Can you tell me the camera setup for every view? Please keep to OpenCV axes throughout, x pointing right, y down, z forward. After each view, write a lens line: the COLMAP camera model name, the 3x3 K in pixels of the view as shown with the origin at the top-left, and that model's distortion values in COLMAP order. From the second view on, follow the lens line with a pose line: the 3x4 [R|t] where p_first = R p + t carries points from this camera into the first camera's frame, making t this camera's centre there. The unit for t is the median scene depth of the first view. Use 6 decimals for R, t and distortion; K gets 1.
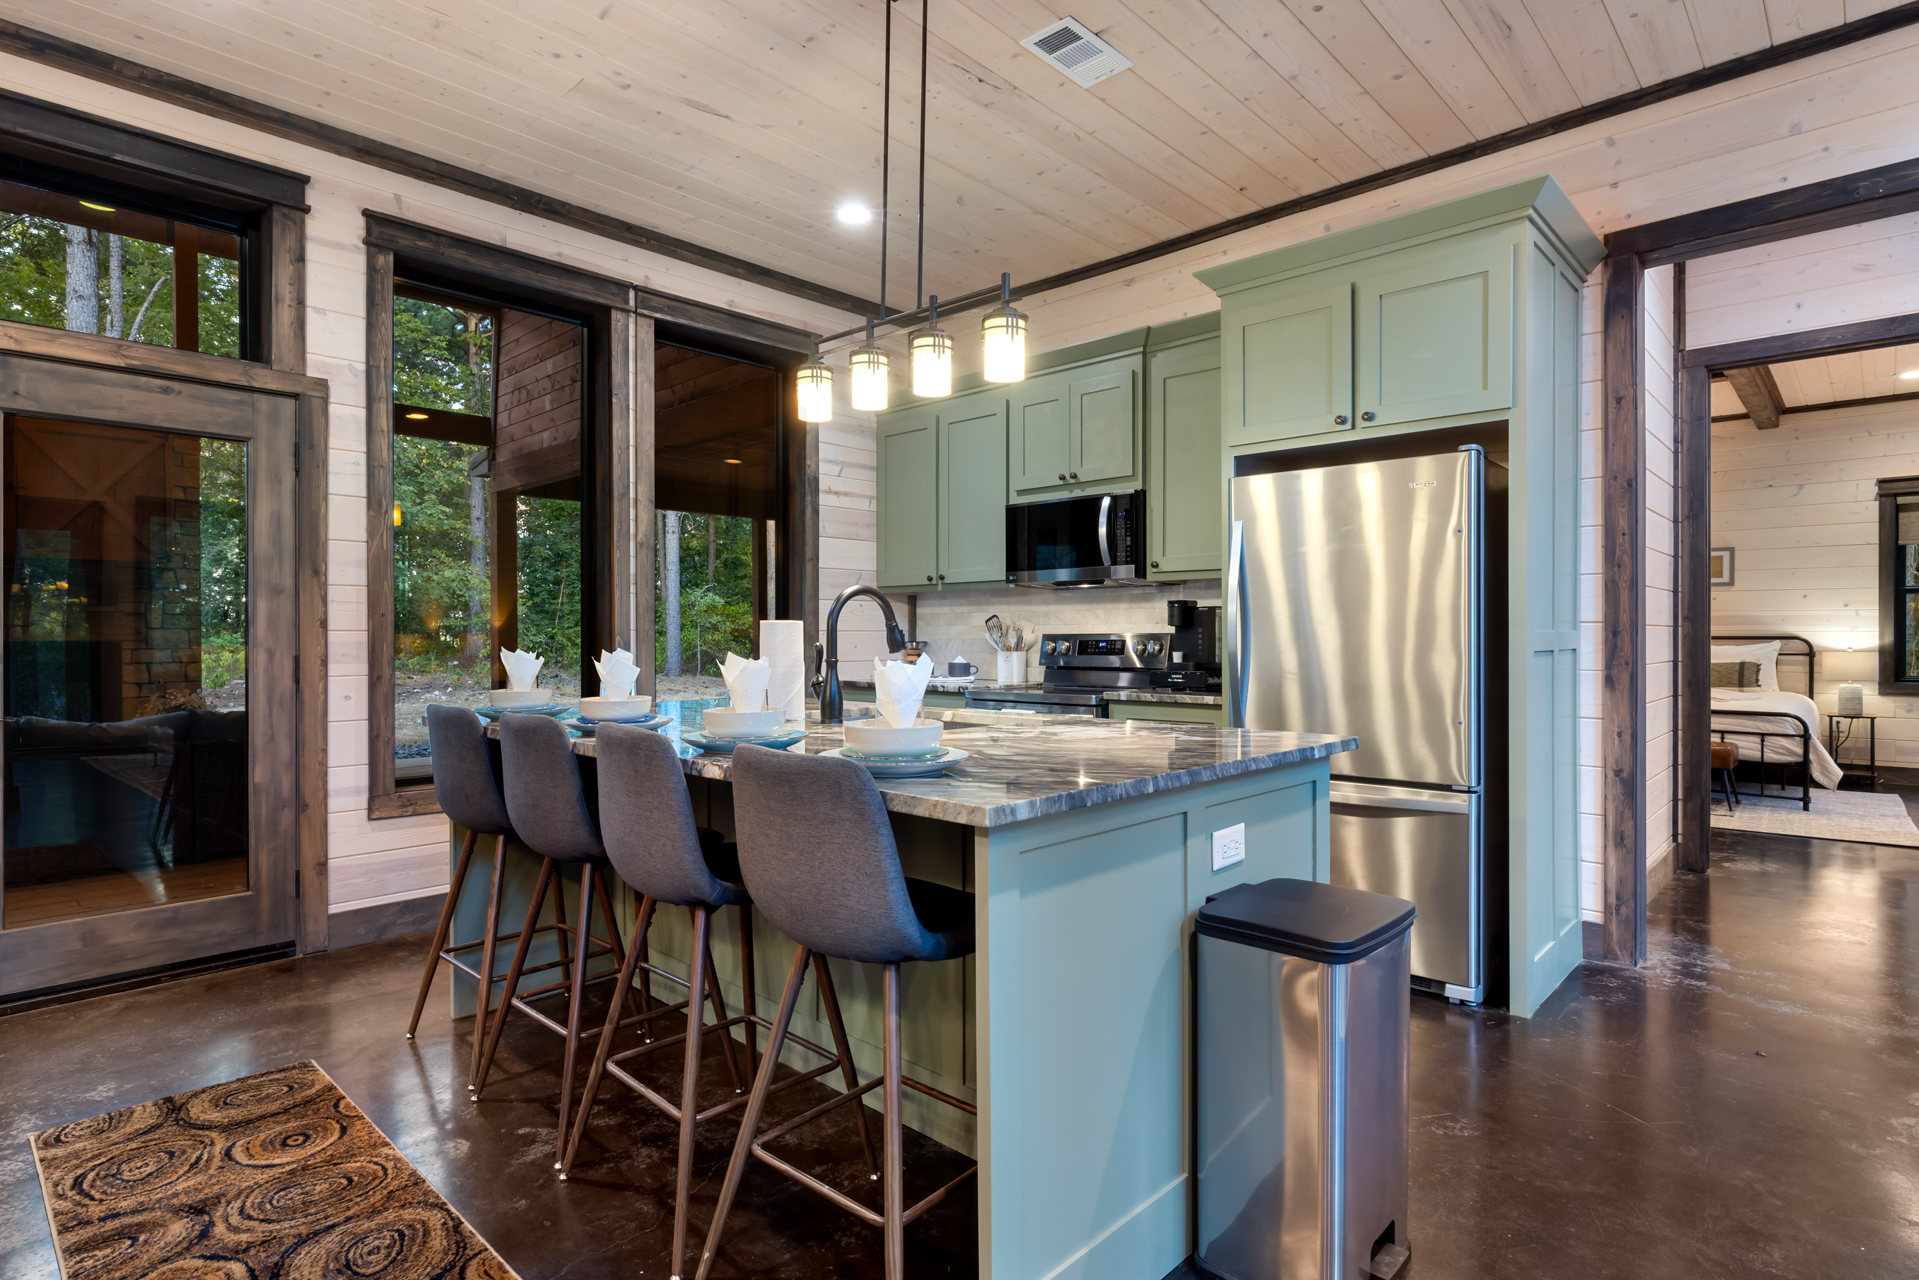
lens RADIAL K [[993.6, 0, 959.5], [0, 993.6, 640.0], [0, 0, 1]] dist [-0.001473, -0.000511]
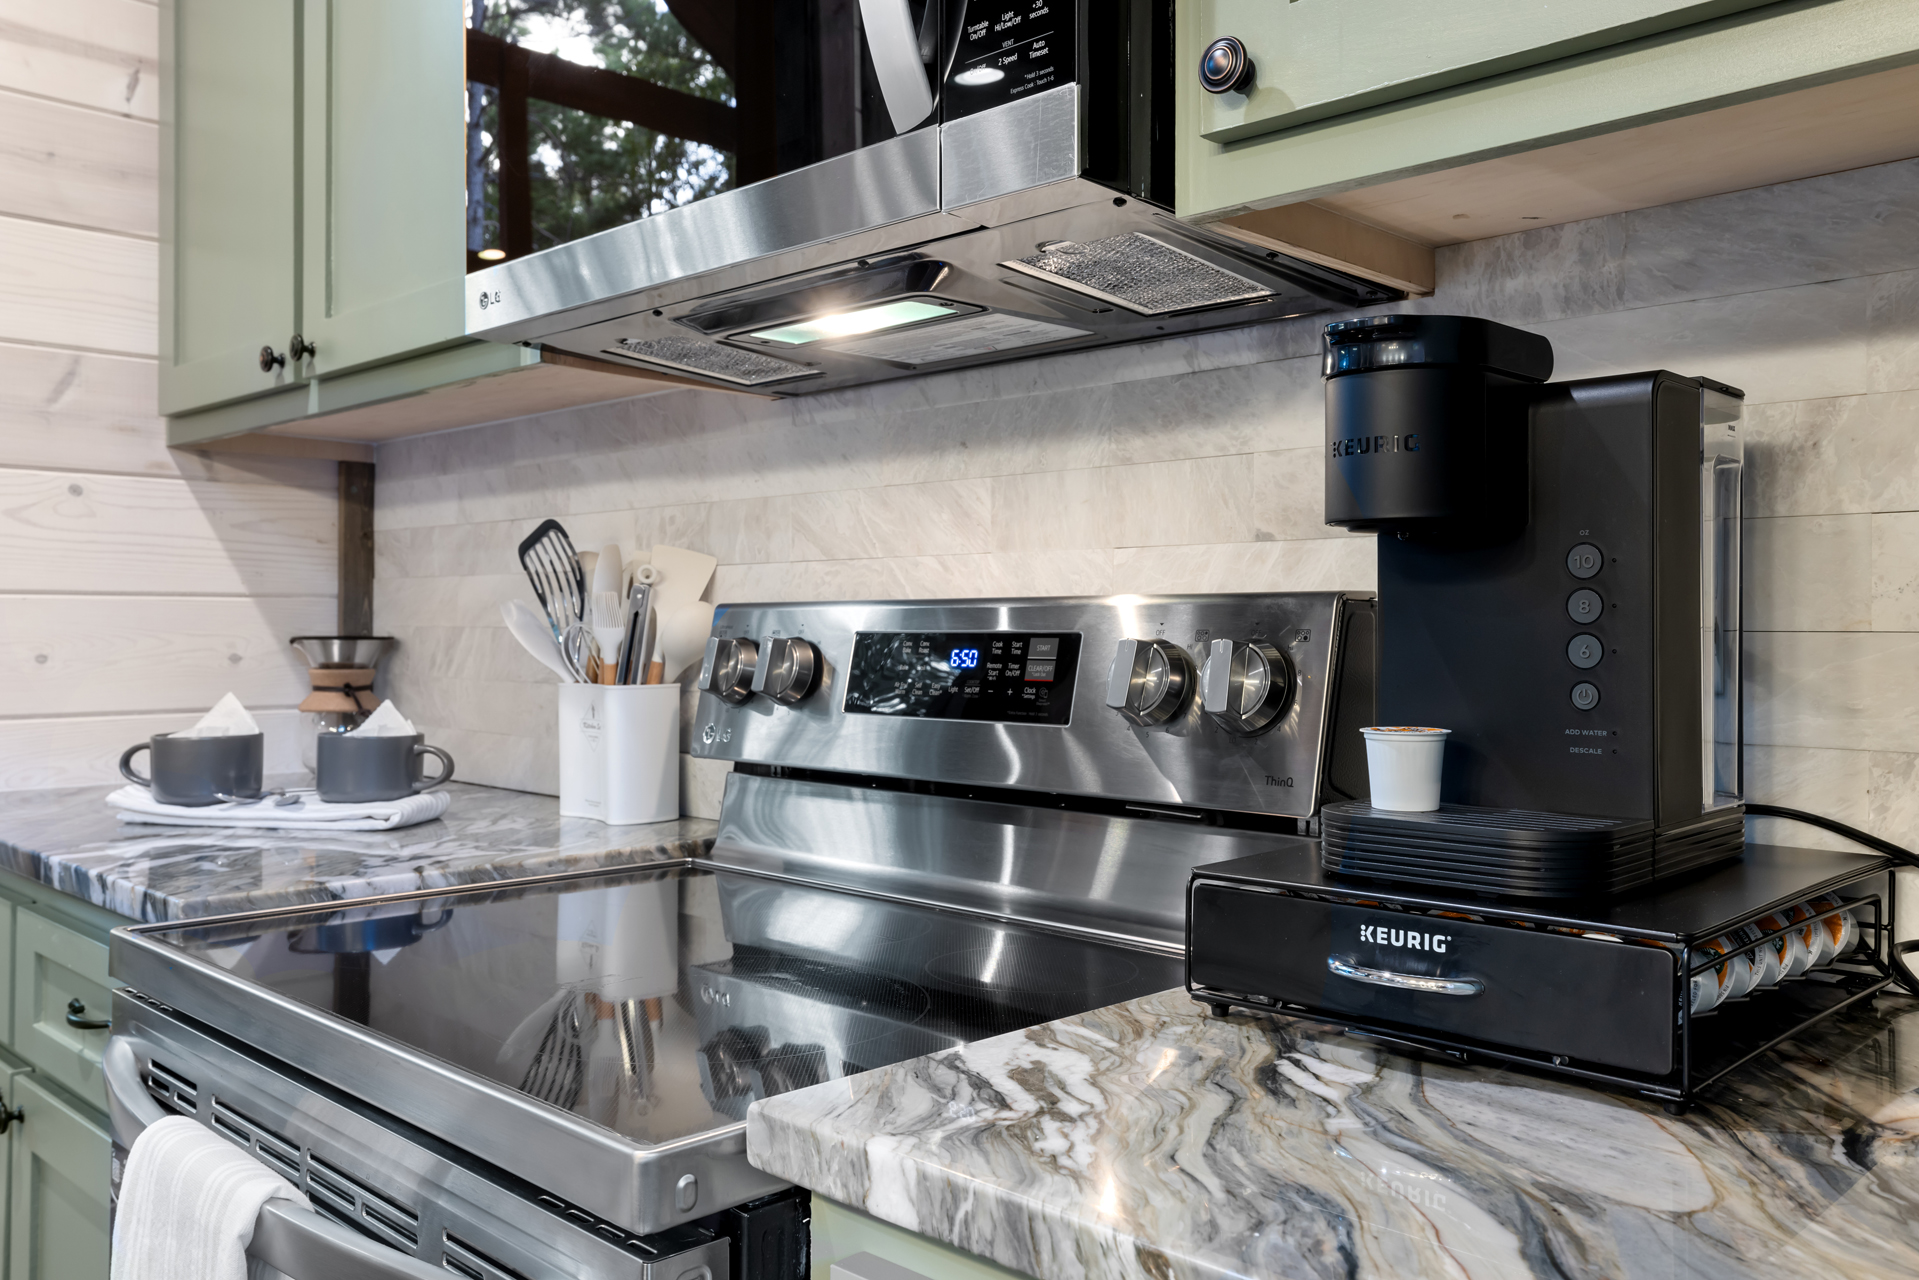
lens RADIAL K [[1532.1, 0, 959.5], [0, 1532.1, 640.0], [0, 0, 1]] dist [-0.004852, -0.003628]
pose [[0.999784, 0.004793, -0.020235, 0.160477], [-0.004695, 0.999977, 0.004898, -0.000260], [0.020258, -0.004802, 0.999783, 0.772995]]
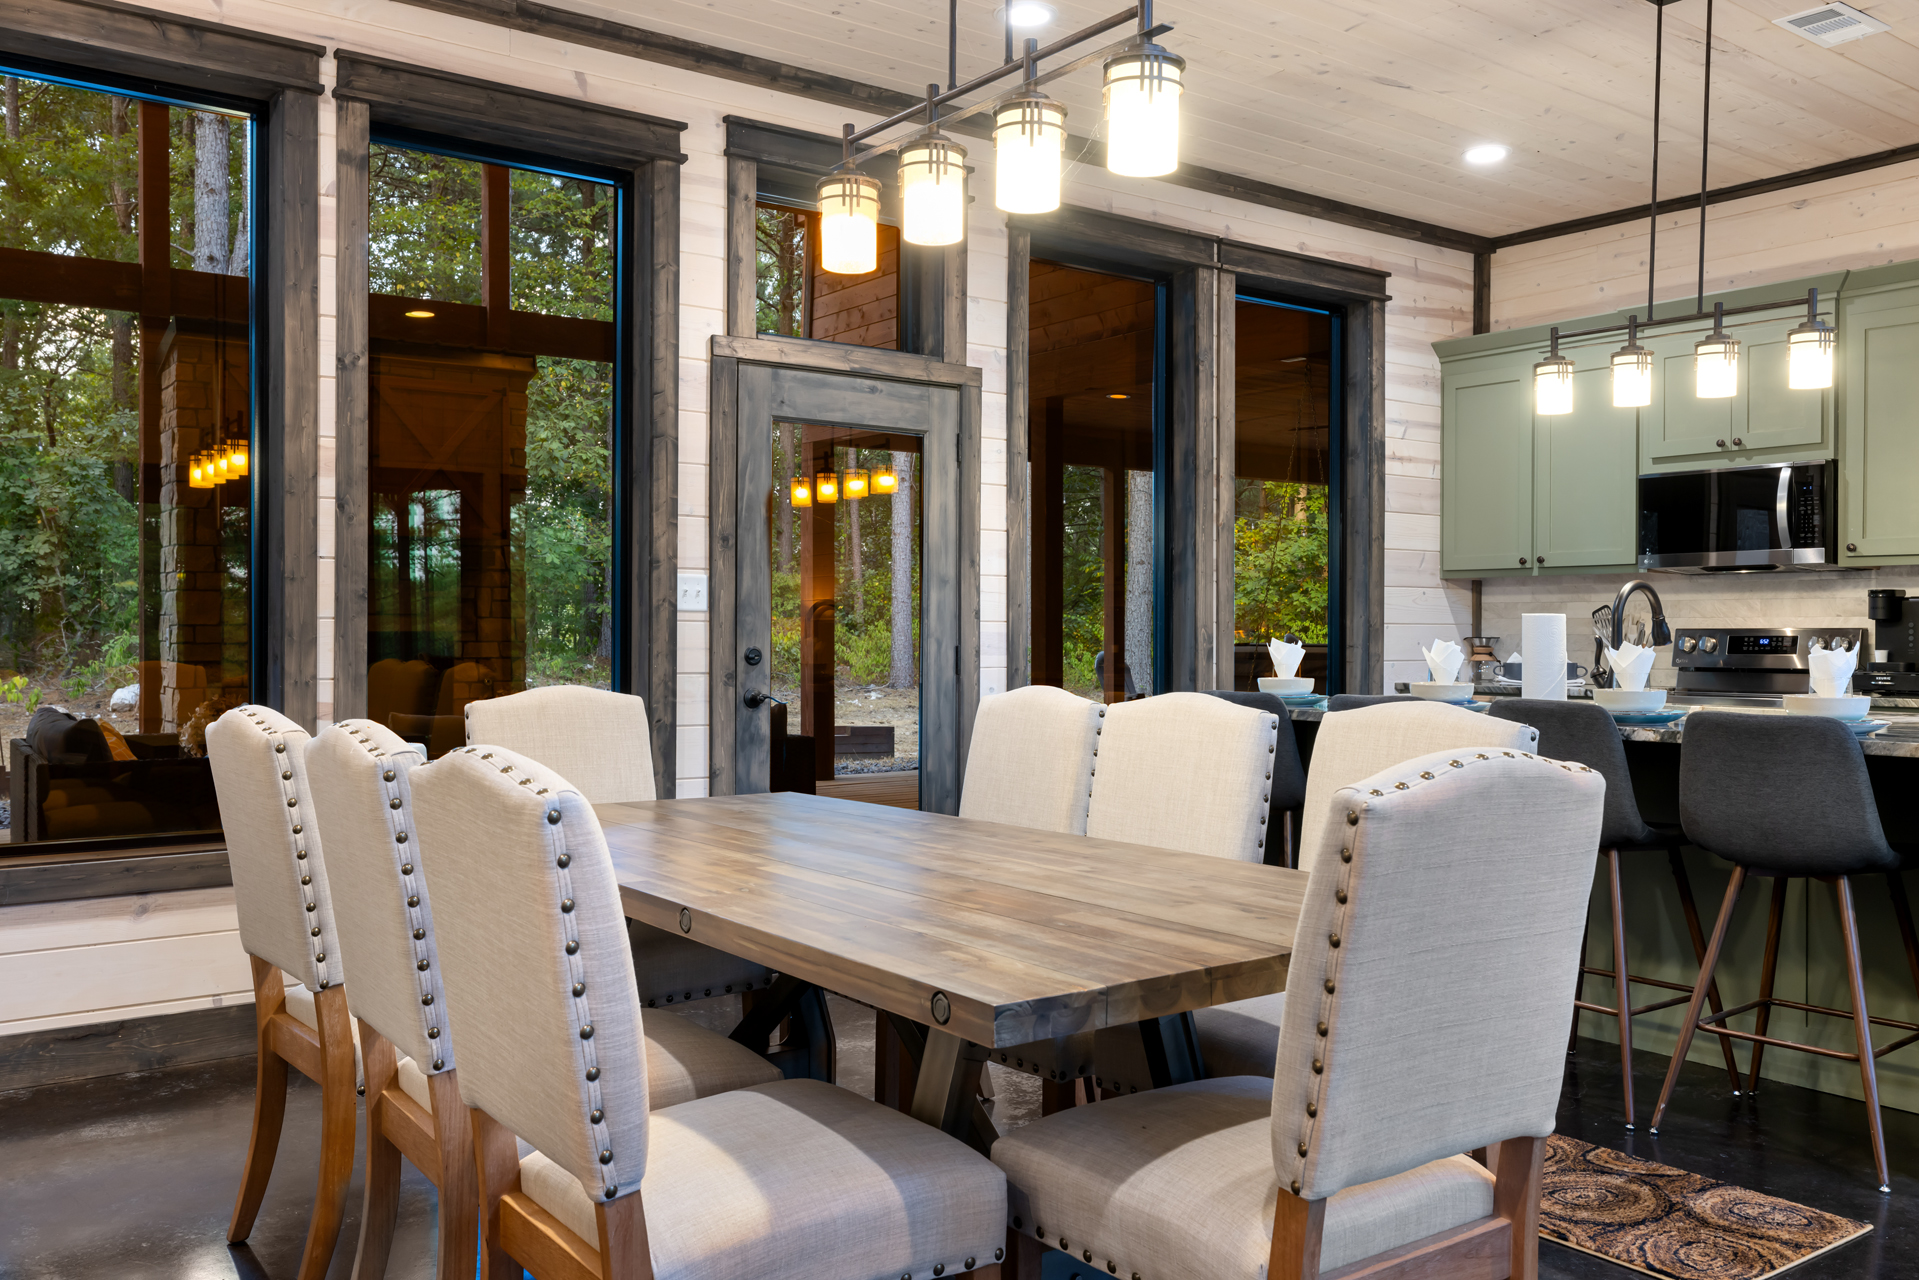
lens RADIAL K [[1598.0, 0, 956.8], [0, 1598.0, 631.9], [0, 0, 1]] dist [-0.001272, 0.004702]
pose [[0.984489, 0.005381, -0.175366, -0.309215], [-0.006098, 0.999975, -0.003546, 0.005732], [0.175343, 0.004560, 0.984497, -0.470080]]
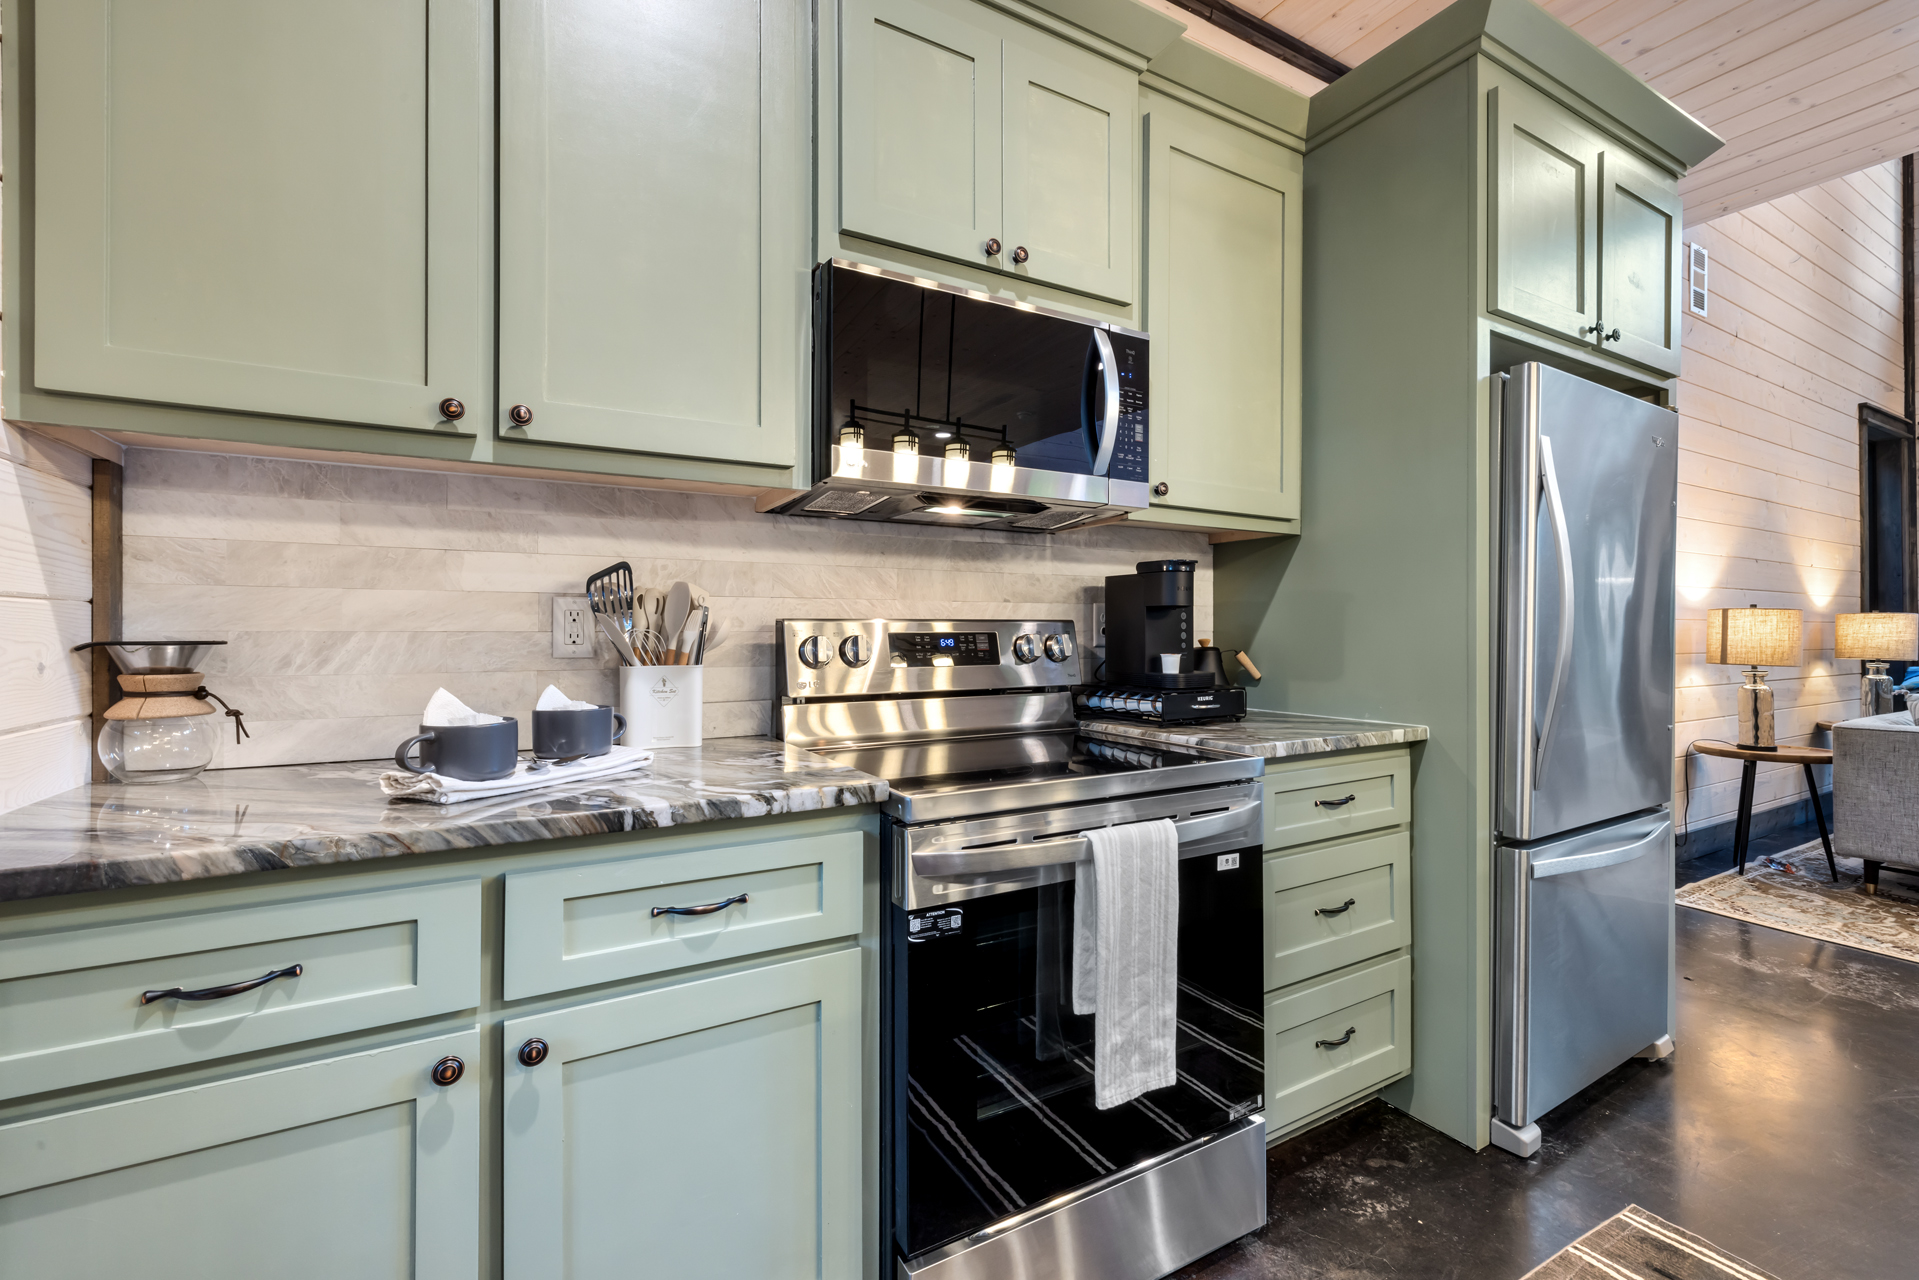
lens RADIAL K [[810.2, 0, 959.5], [0, 810.2, 640.0], [0, 0, 1]] dist [0.000702, 0.000470]
pose [[0.296715, -0.009932, 0.954914, -0.238935], [0.002616, 0.999951, 0.009588, -0.000412], [-0.954962, -0.000346, 0.296727, 0.948222]]
